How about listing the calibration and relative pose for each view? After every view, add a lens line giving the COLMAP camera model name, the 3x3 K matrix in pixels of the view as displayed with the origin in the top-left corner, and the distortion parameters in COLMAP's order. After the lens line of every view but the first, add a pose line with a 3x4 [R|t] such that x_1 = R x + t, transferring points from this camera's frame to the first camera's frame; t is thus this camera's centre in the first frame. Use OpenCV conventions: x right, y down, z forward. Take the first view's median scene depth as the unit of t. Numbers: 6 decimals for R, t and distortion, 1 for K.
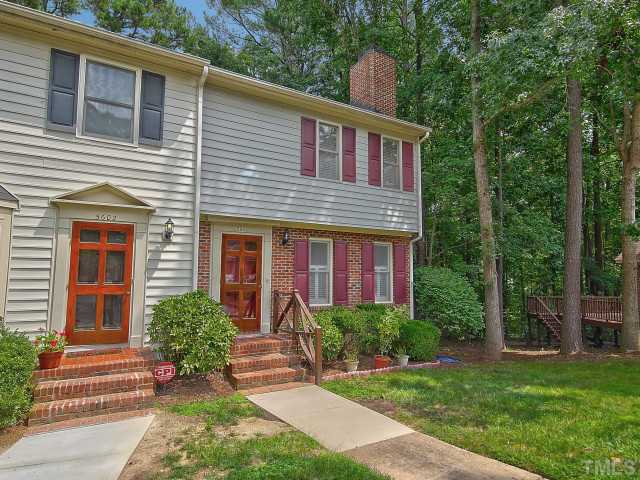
lens RADIAL K [[396.6, 0, 320.0], [0, 396.6, 240.0], [0, 0, 1]] dist [0.019495, 0.000163]
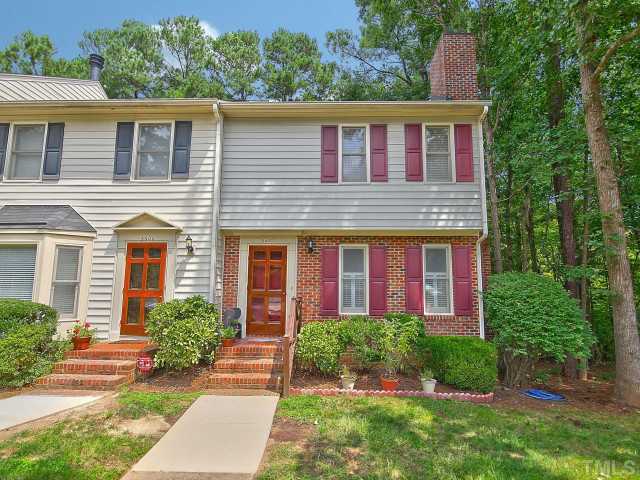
lens RADIAL K [[352.0, 0, 320.0], [0, 352.0, 240.0], [0, 0, 1]] dist [0.000717, 0.000257]
pose [[0.840052, -0.067778, -0.538255, 0.442921], [0.049399, 0.997600, -0.048522, 0.025784], [0.540252, 0.014172, 0.841384, 0.262816]]
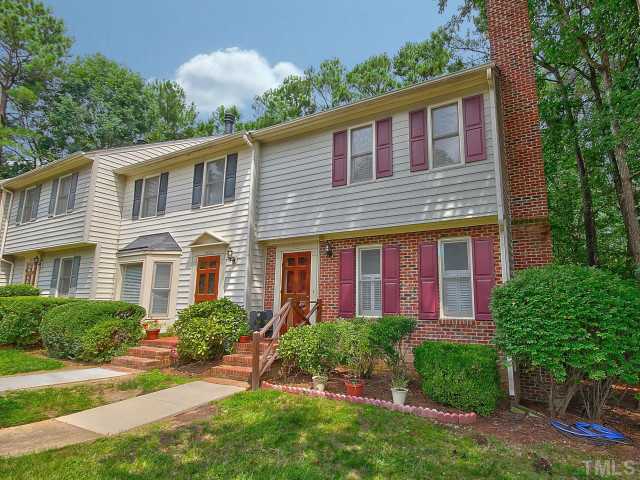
lens RADIAL K [[347.0, 0, 355.2], [0, 347.0, 238.3], [0, 0, 1]] dist [-0.003020, -0.000436]
pose [[0.517504, -0.150423, -0.842355, 0.762602], [0.089967, 0.988536, -0.121255, 0.086345], [0.850938, -0.013034, 0.525105, 0.605159]]
